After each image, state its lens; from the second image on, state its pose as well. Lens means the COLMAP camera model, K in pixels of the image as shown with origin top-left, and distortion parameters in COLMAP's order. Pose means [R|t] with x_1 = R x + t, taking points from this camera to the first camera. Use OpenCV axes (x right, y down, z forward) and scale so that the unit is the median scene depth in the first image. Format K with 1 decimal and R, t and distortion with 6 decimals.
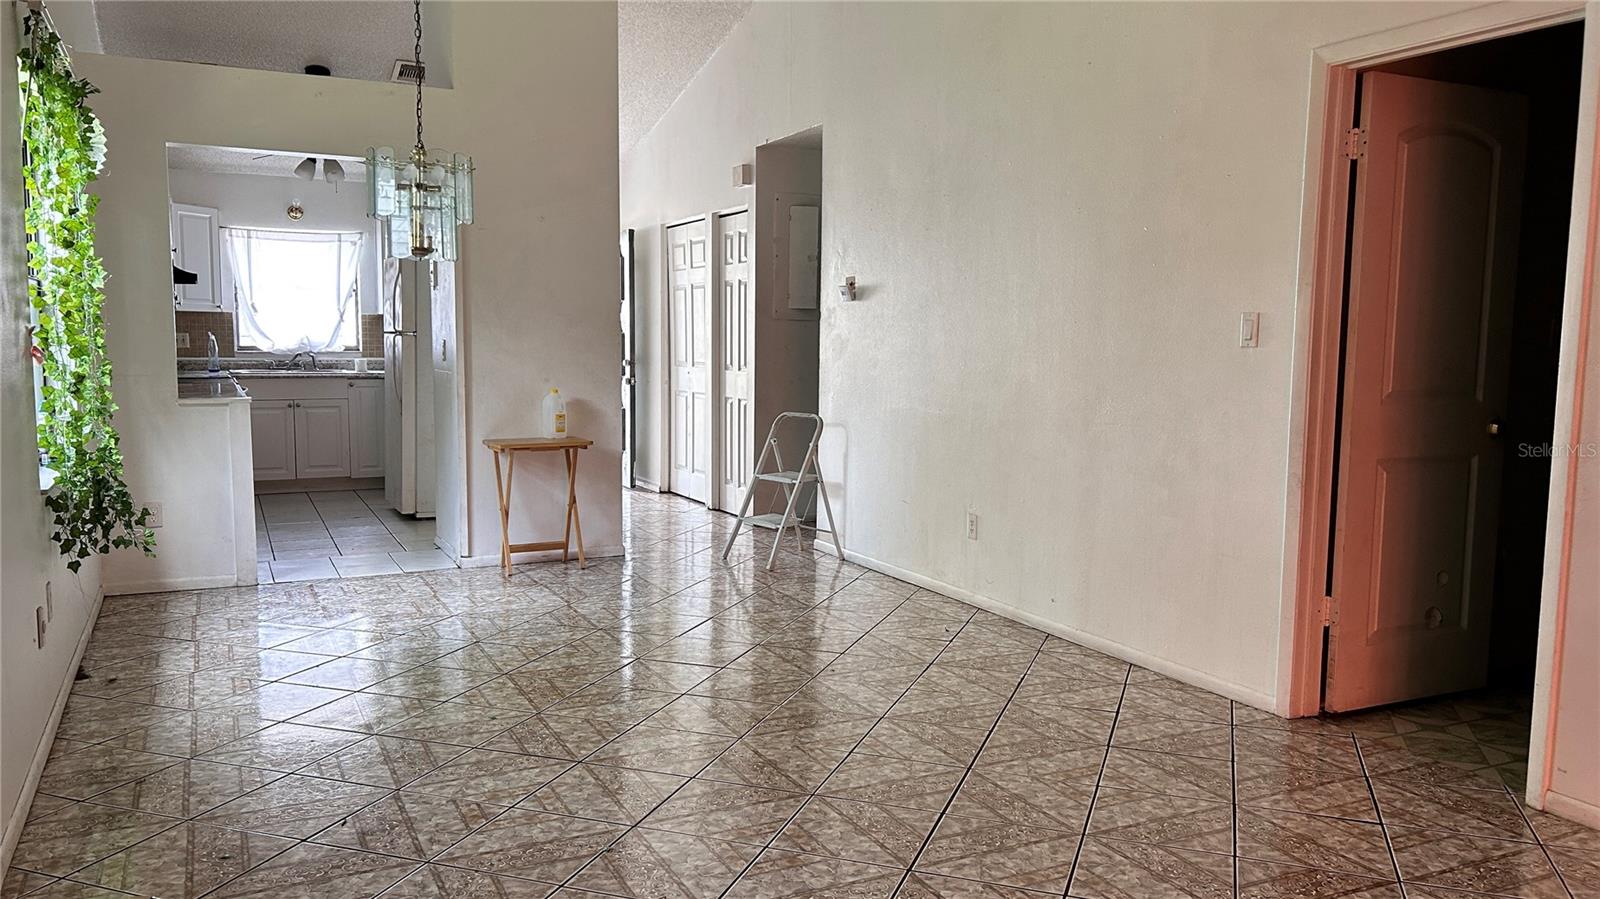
lens RADIAL K [[1202.6, 0, 803.1], [0, 1202.6, 453.4], [0, 0, 1]] dist [0.058052, -0.057940]
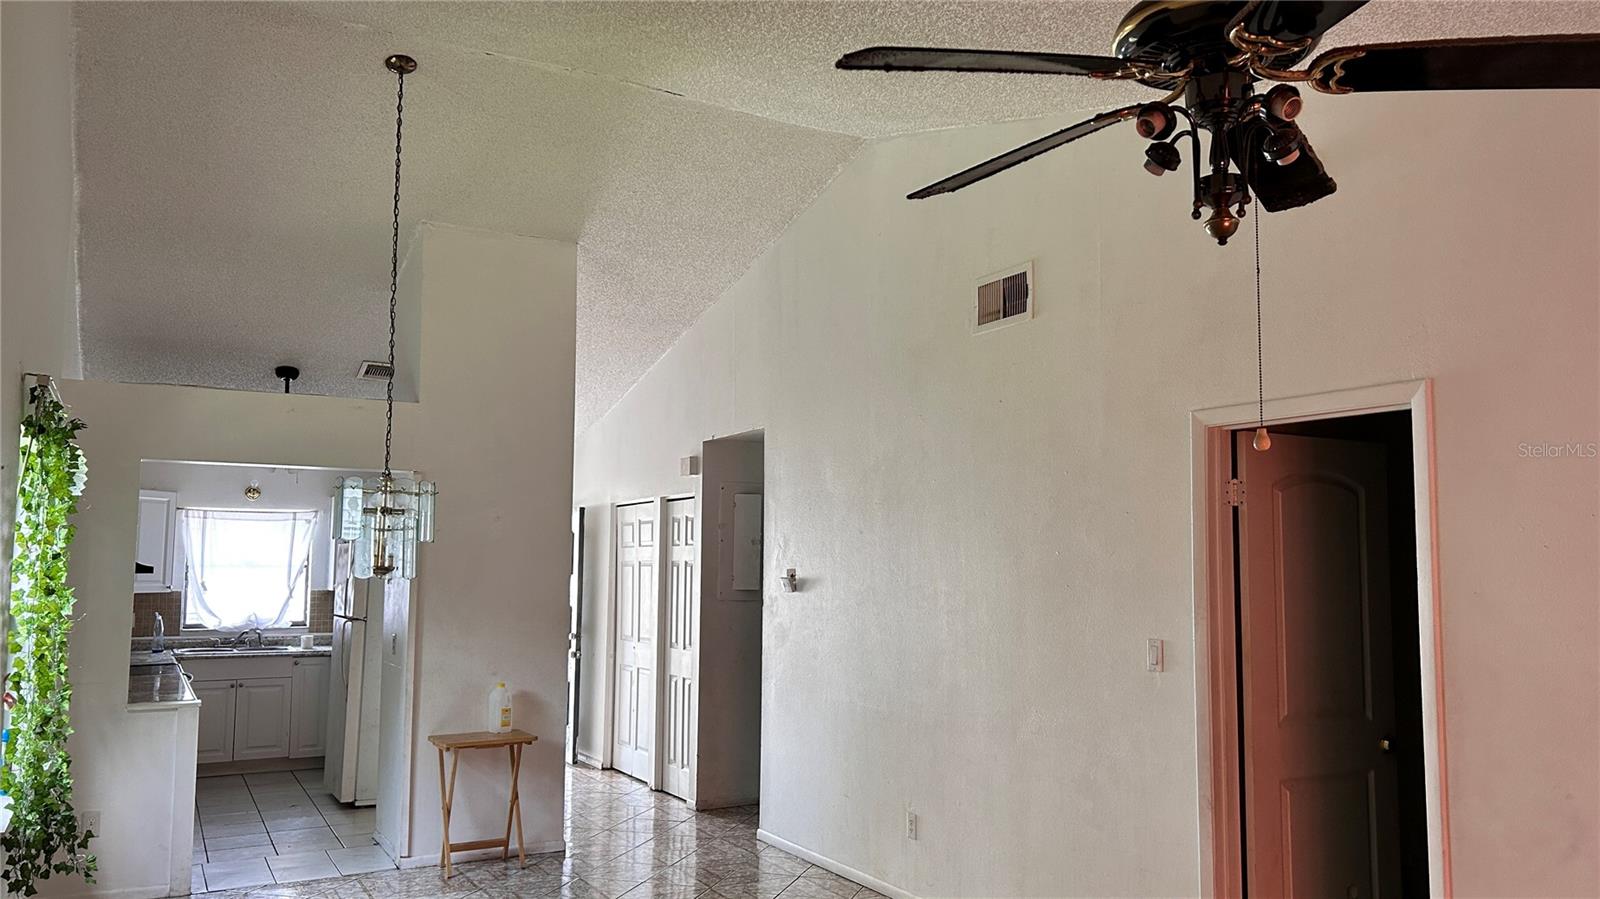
lens RADIAL K [[1202.6, 0, 801.6], [0, 1202.6, 463.4], [0, 0, 1]] dist [0.058052, -0.057940]
pose [[0.999080, 0.000481, 0.042879, 0.004355], [0.007341, 0.983256, -0.182082, -0.061294], [-0.042249, 0.182230, 0.982348, -0.066895]]
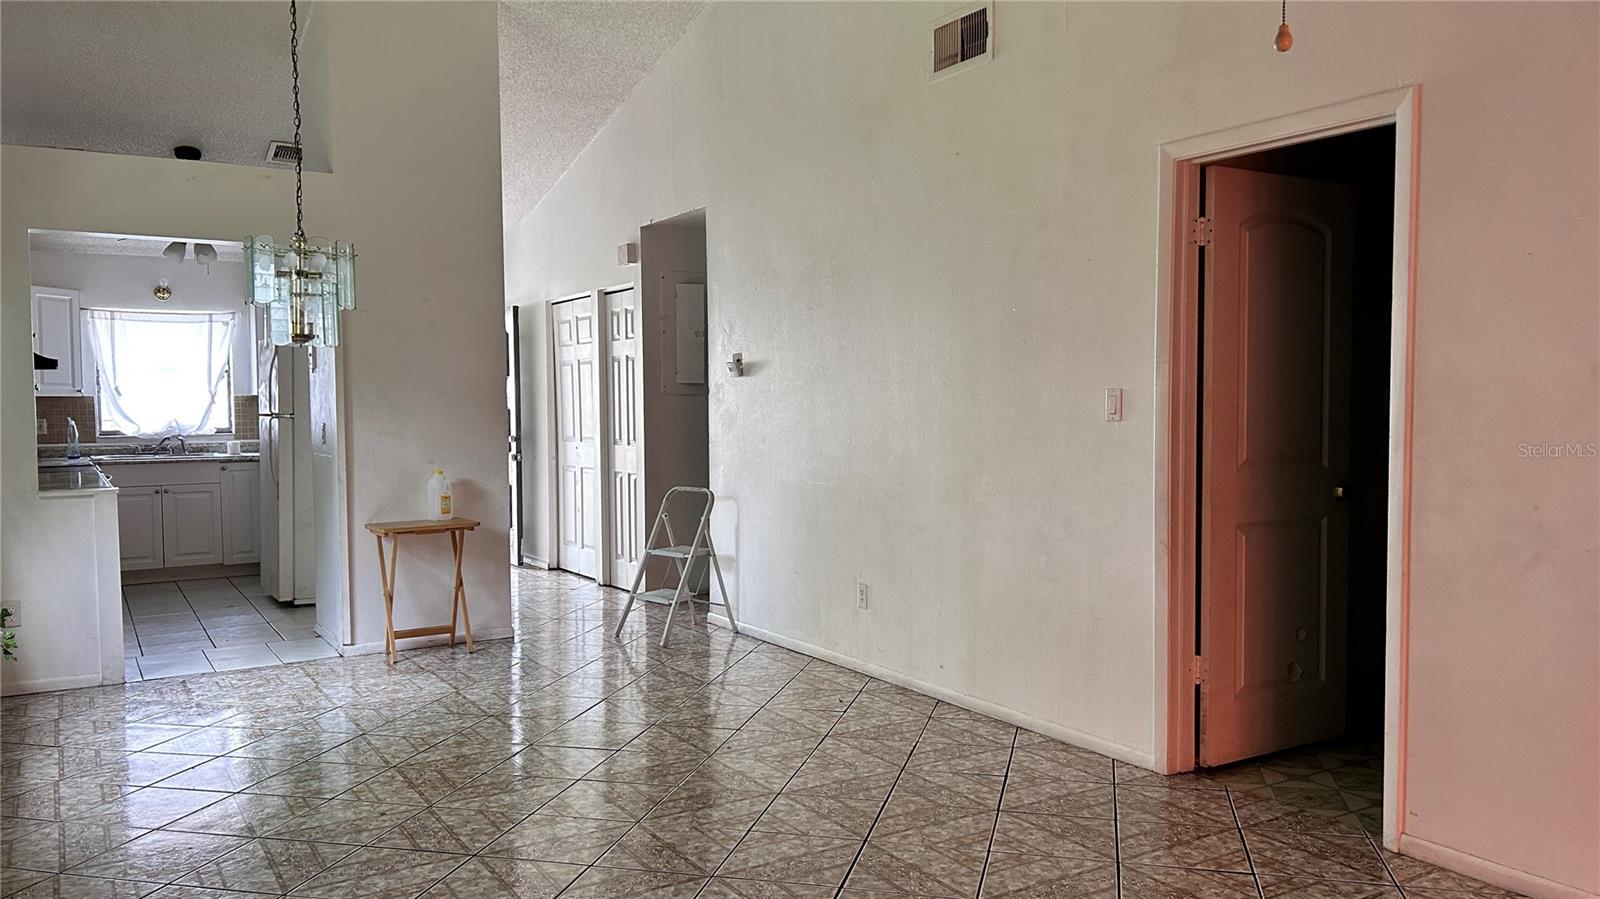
lens RADIAL K [[1202.6, 0, 804.3], [0, 1202.6, 455.8], [0, 0, 1]] dist [0.058052, -0.057940]
pose [[0.995398, -0.022297, 0.093197, -0.001073], [0.027120, 0.998340, -0.050806, -0.008738], [-0.091910, 0.053099, 0.994351, -0.018306]]
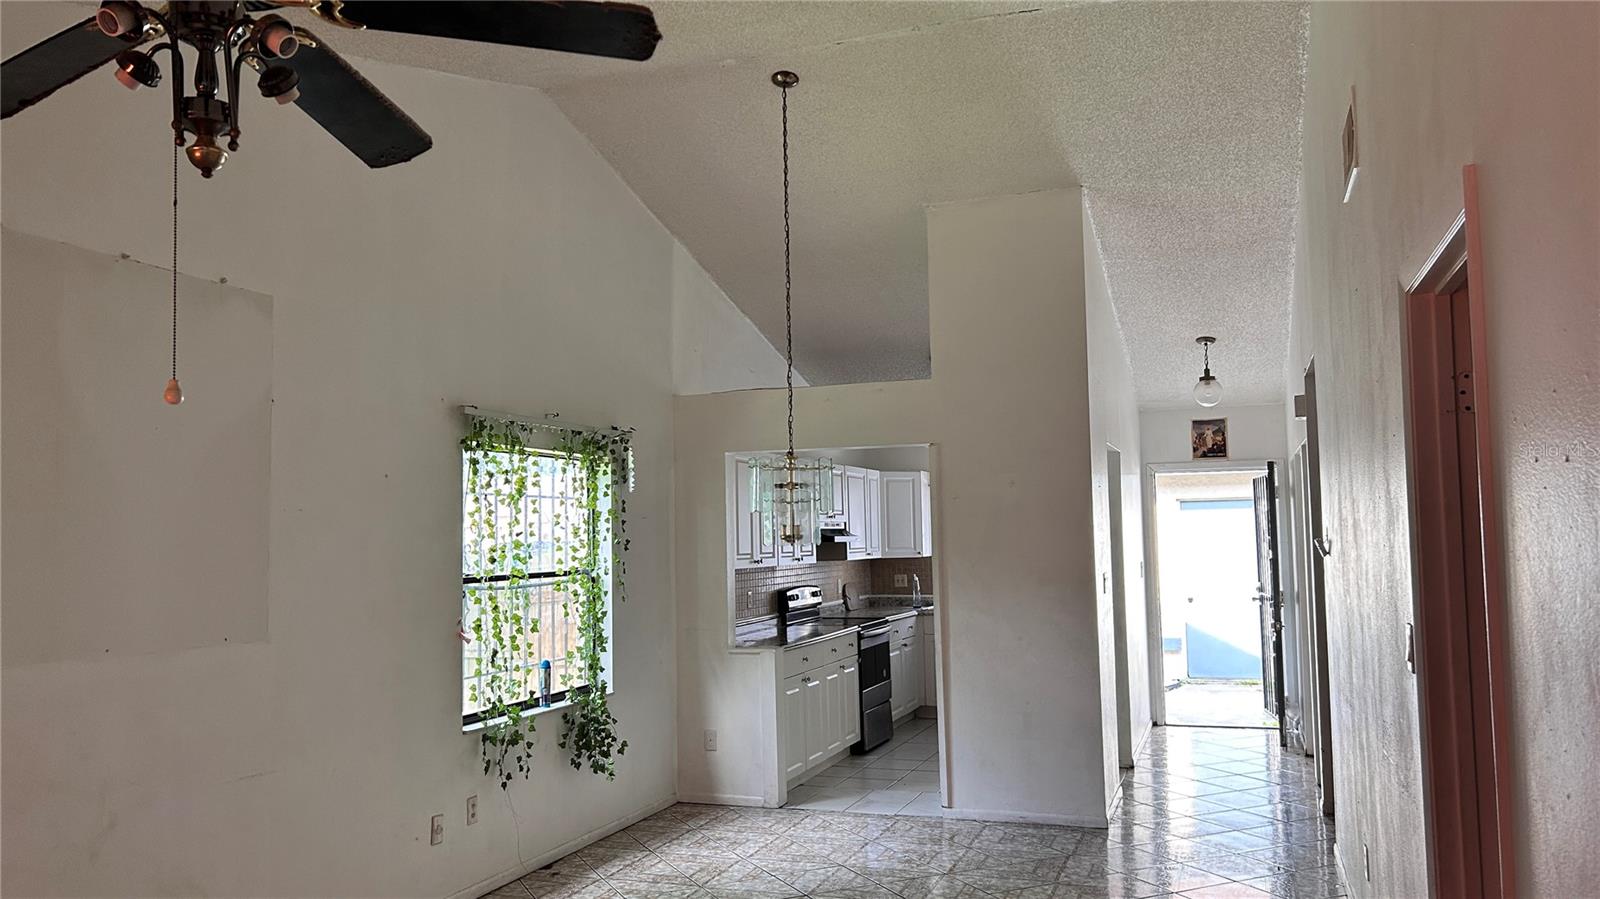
lens RADIAL K [[1202.6, 0, 797.3], [0, 1202.6, 459.1], [0, 0, 1]] dist [0.058052, -0.057940]
pose [[0.691614, -0.068542, -0.719008, 0.515836], [-0.045521, 0.989371, -0.138101, -0.079471], [0.720832, 0.128242, 0.681143, 0.190721]]
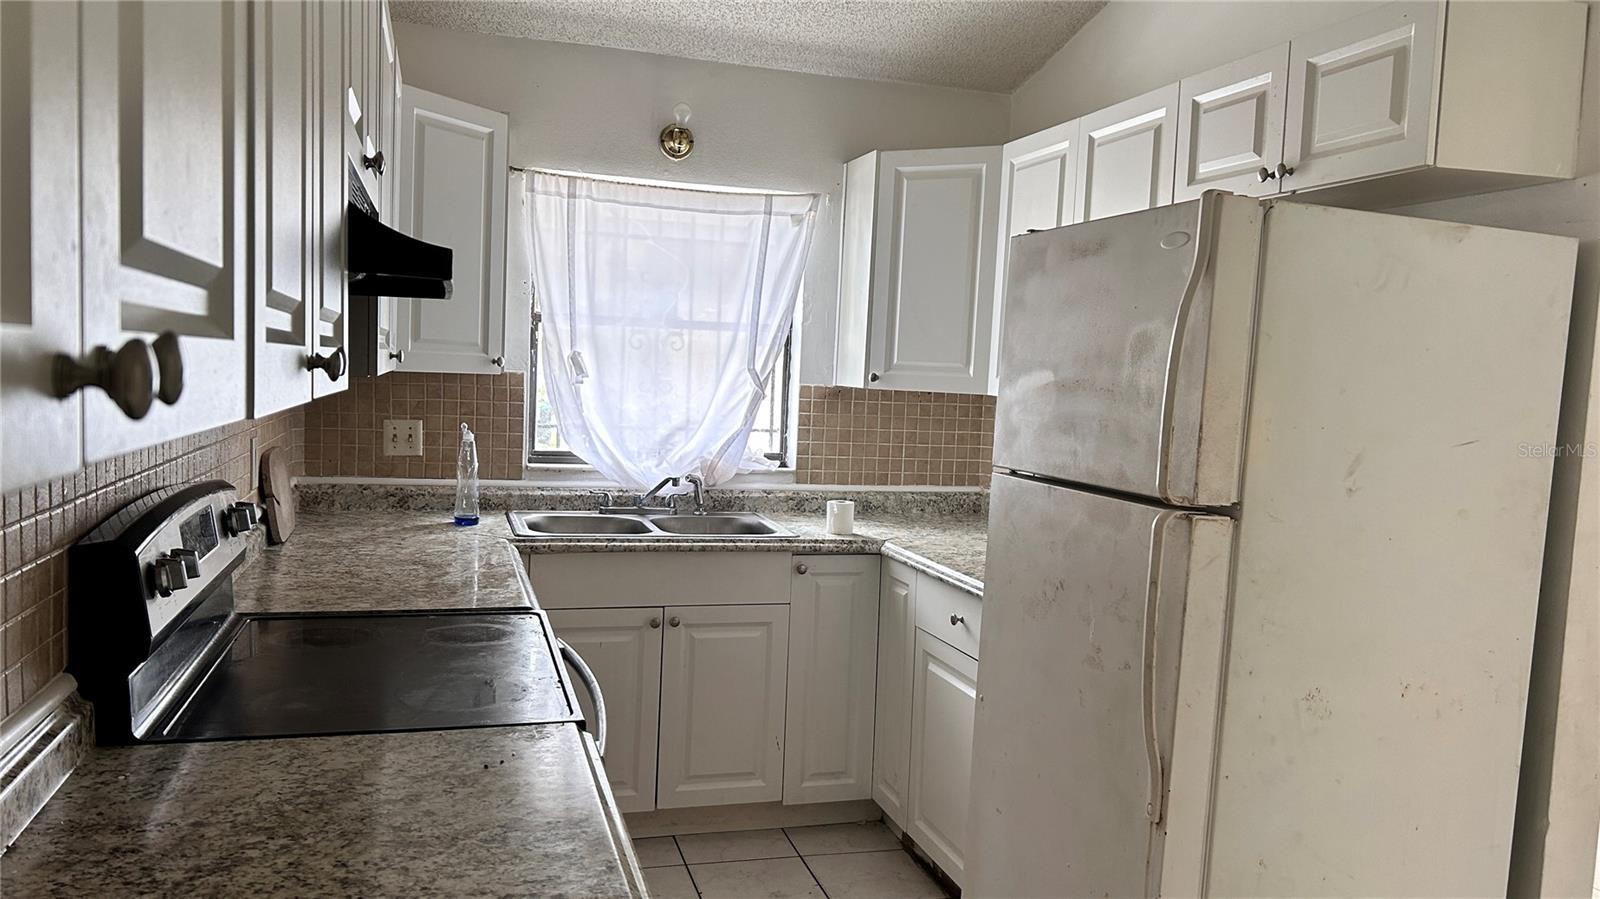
lens RADIAL K [[1202.6, 0, 815.4], [0, 1202.6, 457.5], [0, 0, 1]] dist [0.058052, -0.057940]
pose [[0.985808, 0.047355, -0.161061, -0.569668], [-0.052500, 0.998233, -0.027834, -0.152128], [0.159458, 0.035895, 0.986552, 1.143207]]
